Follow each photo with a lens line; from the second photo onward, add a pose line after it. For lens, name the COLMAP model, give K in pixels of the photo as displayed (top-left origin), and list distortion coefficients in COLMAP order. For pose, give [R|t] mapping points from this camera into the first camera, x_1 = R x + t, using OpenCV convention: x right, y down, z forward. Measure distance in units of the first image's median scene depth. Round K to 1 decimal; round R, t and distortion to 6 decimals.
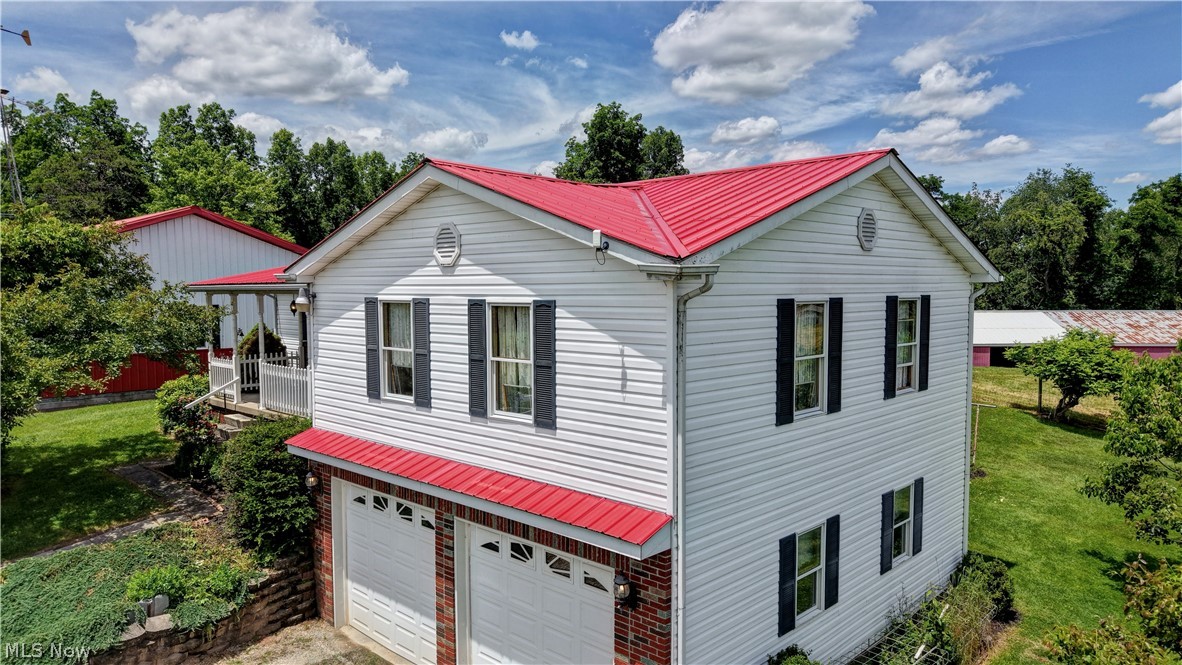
lens RADIAL K [[786.1, 0, 587.6], [0, 786.1, 333.5], [0, 0, 1]] dist [0.003427, -0.004576]
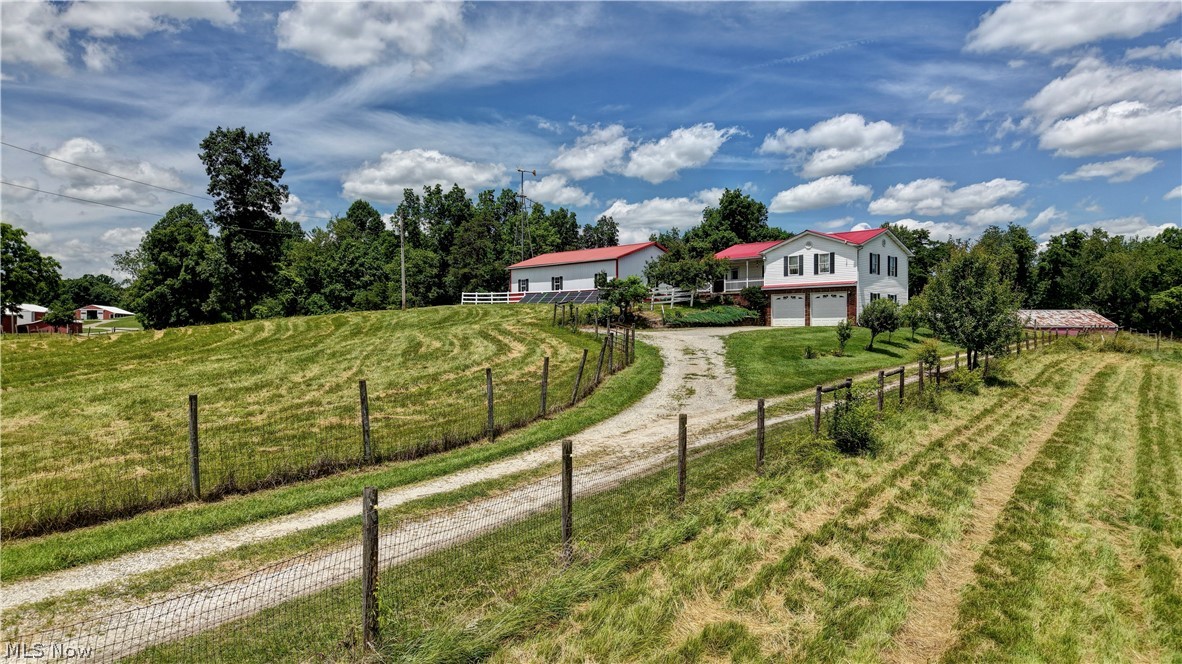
lens RADIAL K [[786.1, 0, 591.5], [0, 786.1, 331.4], [0, 0, 1]] dist [0.003427, -0.004576]
pose [[0.999933, 0.003743, -0.010991, -0.261162], [-0.004443, 0.997919, -0.064329, 0.136826], [0.010727, 0.064373, 0.997868, -0.717871]]
